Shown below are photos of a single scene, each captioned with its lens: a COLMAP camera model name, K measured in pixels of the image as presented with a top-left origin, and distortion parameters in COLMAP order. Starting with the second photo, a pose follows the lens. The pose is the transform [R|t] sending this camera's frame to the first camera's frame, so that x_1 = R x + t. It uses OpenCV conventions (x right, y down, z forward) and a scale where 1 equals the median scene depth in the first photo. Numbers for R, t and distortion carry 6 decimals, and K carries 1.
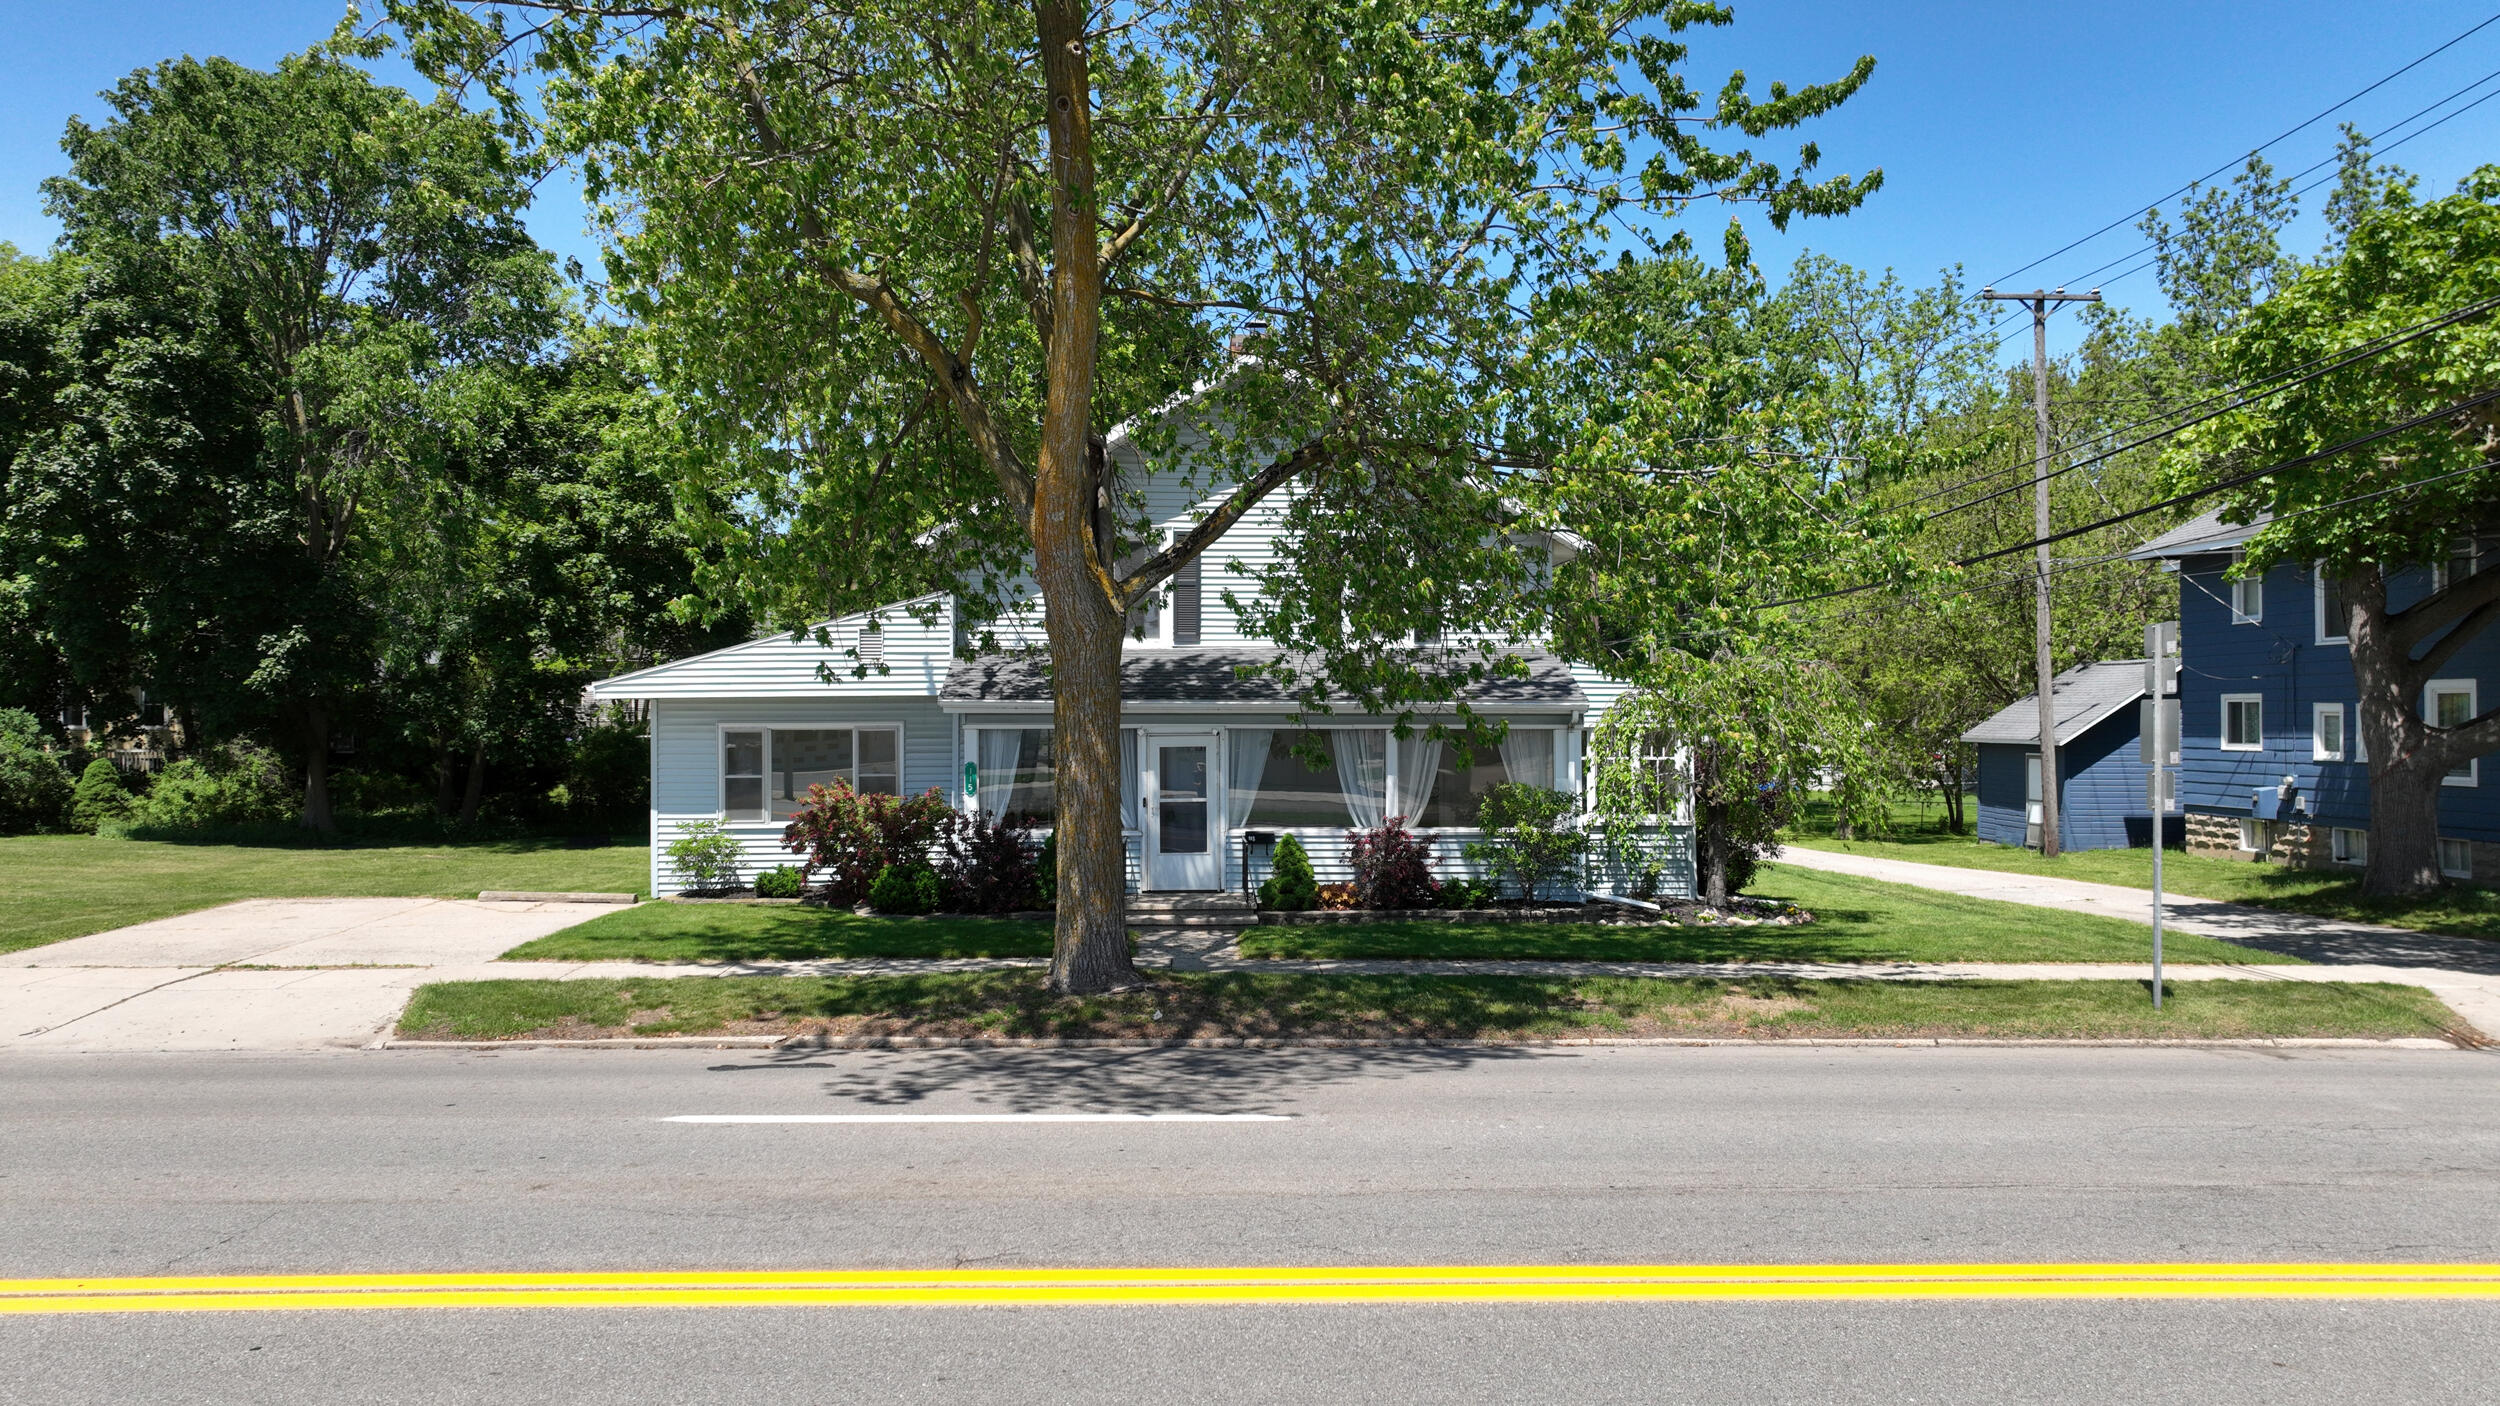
lens RADIAL K [[1767.5, 0, 1252.2], [0, 1767.5, 691.8], [0, 0, 1]] dist [0.005615, 0.000698]
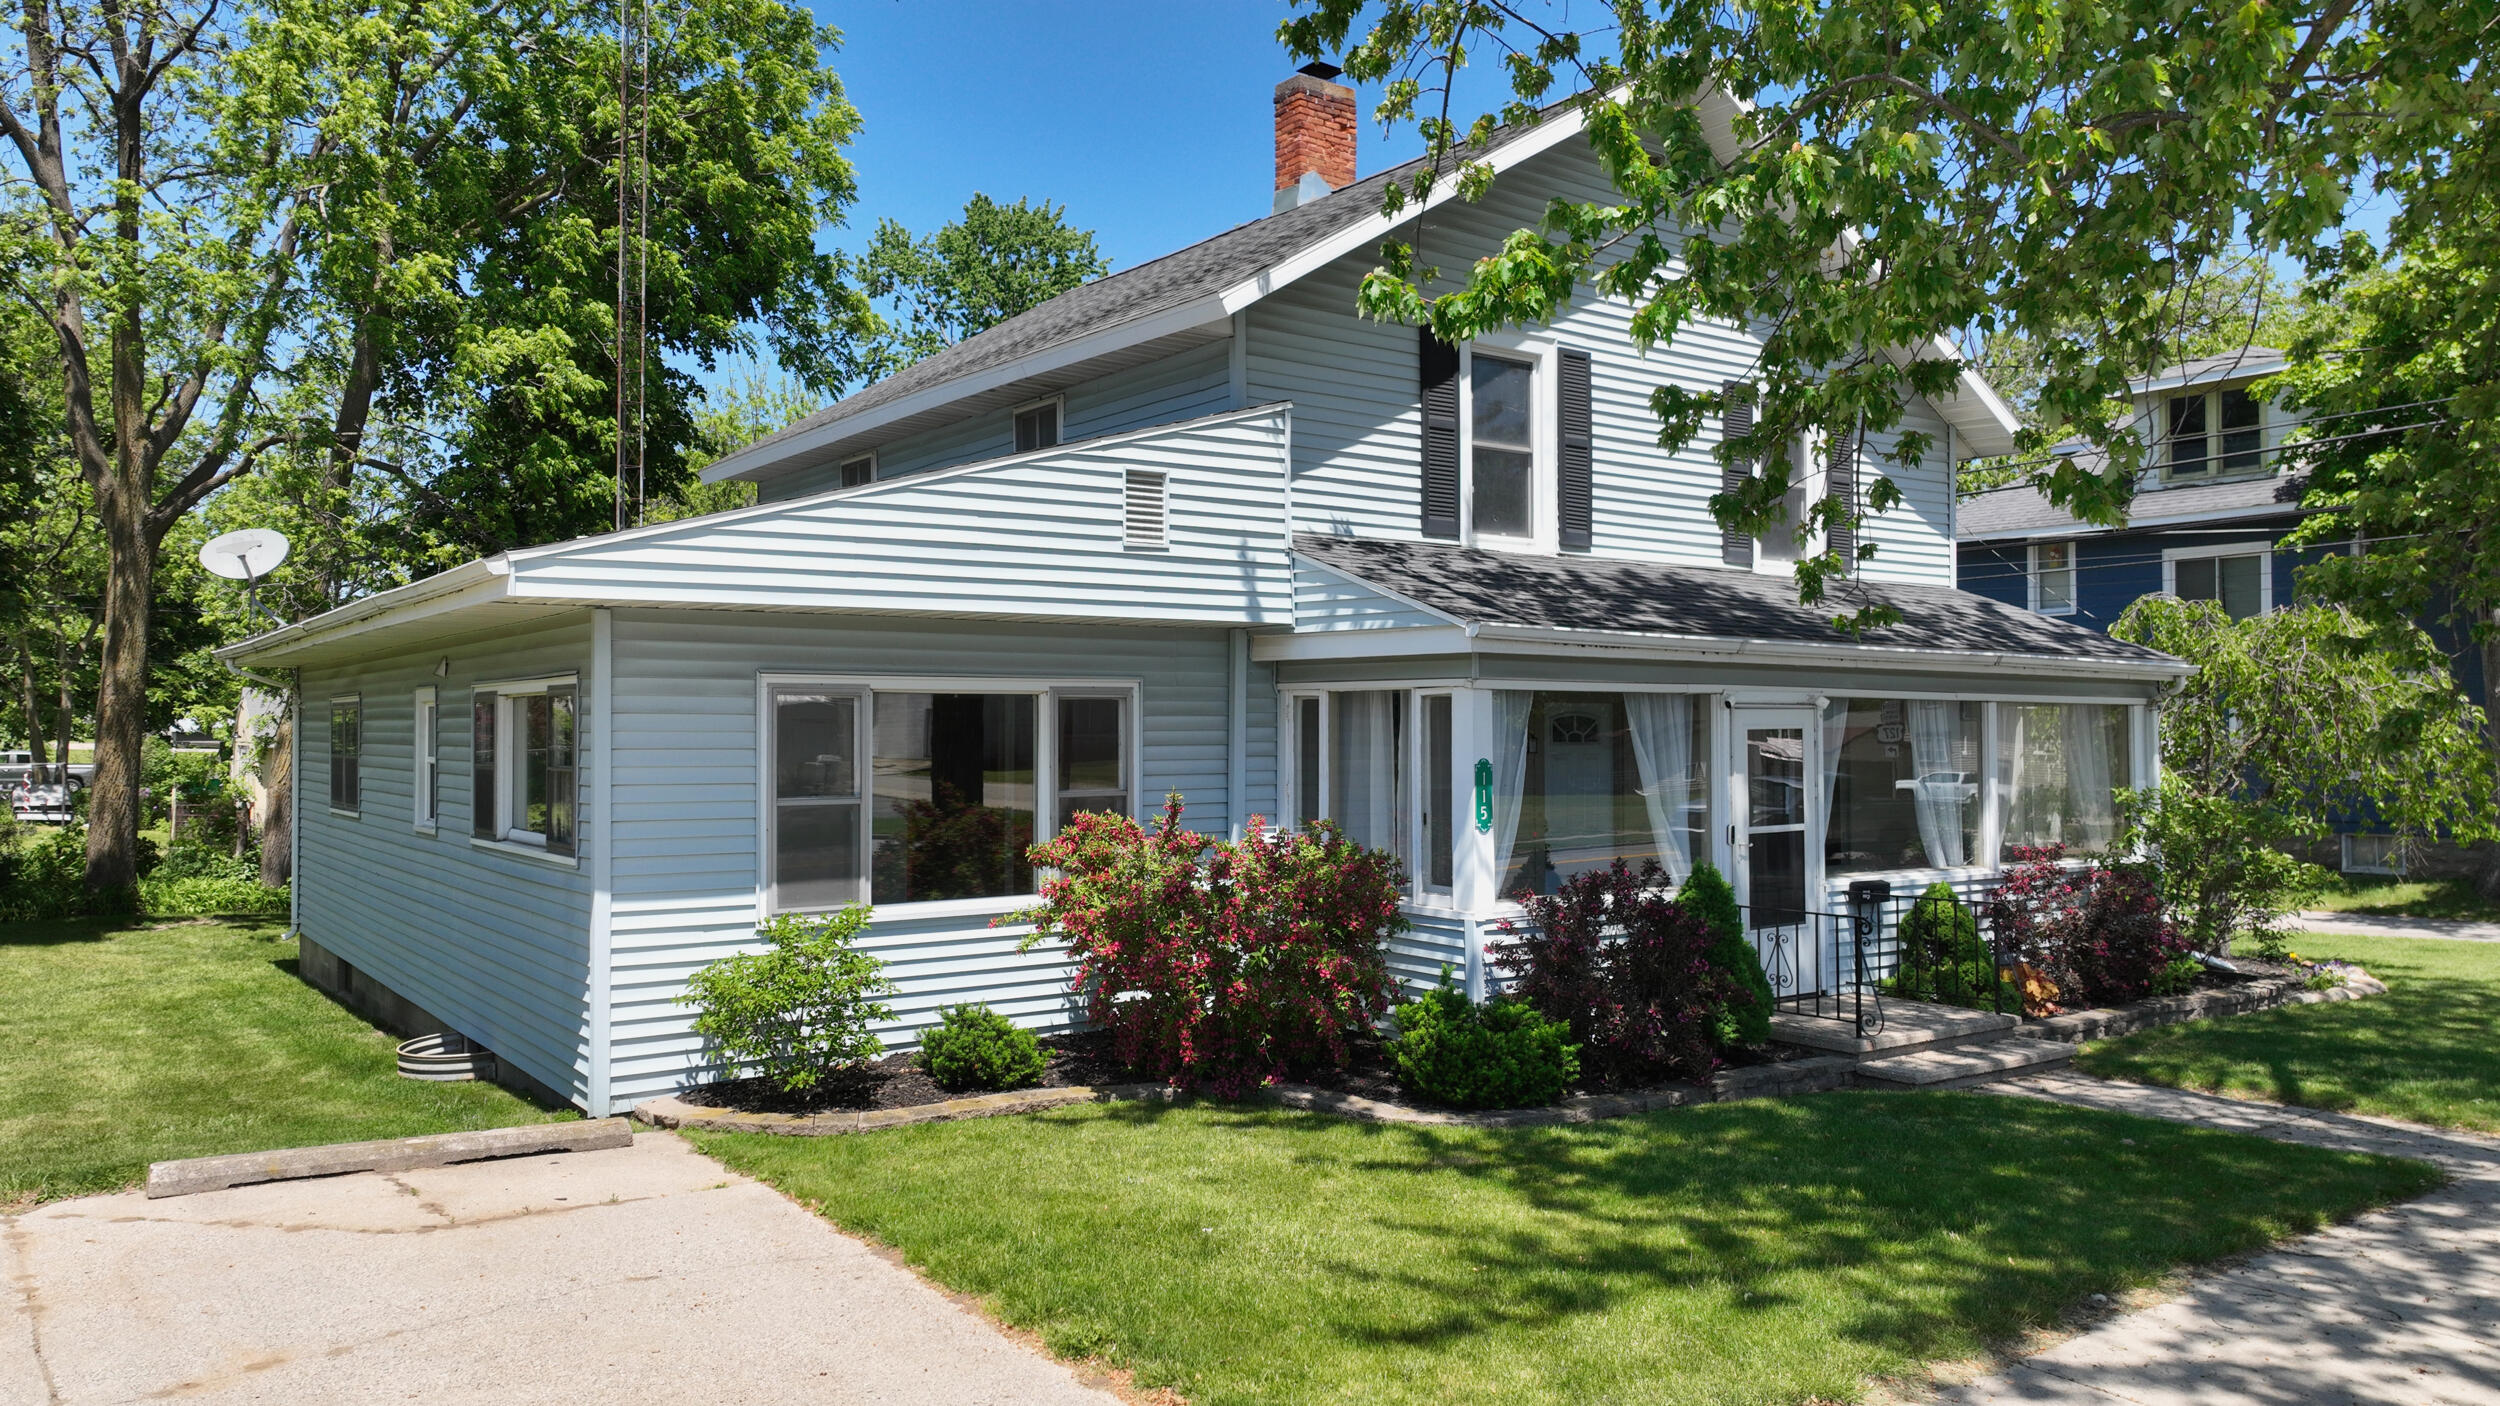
lens RADIAL K [[1761.1, 0, 1255.1], [0, 1761.1, 691.6], [0, 0, 1]] dist [-0.000956, -0.001811]
pose [[0.835100, 0.015379, 0.549883, -0.466141], [-0.007436, 0.999833, -0.016670, 0.029956], [-0.550048, 0.009832, 0.835075, 0.643479]]
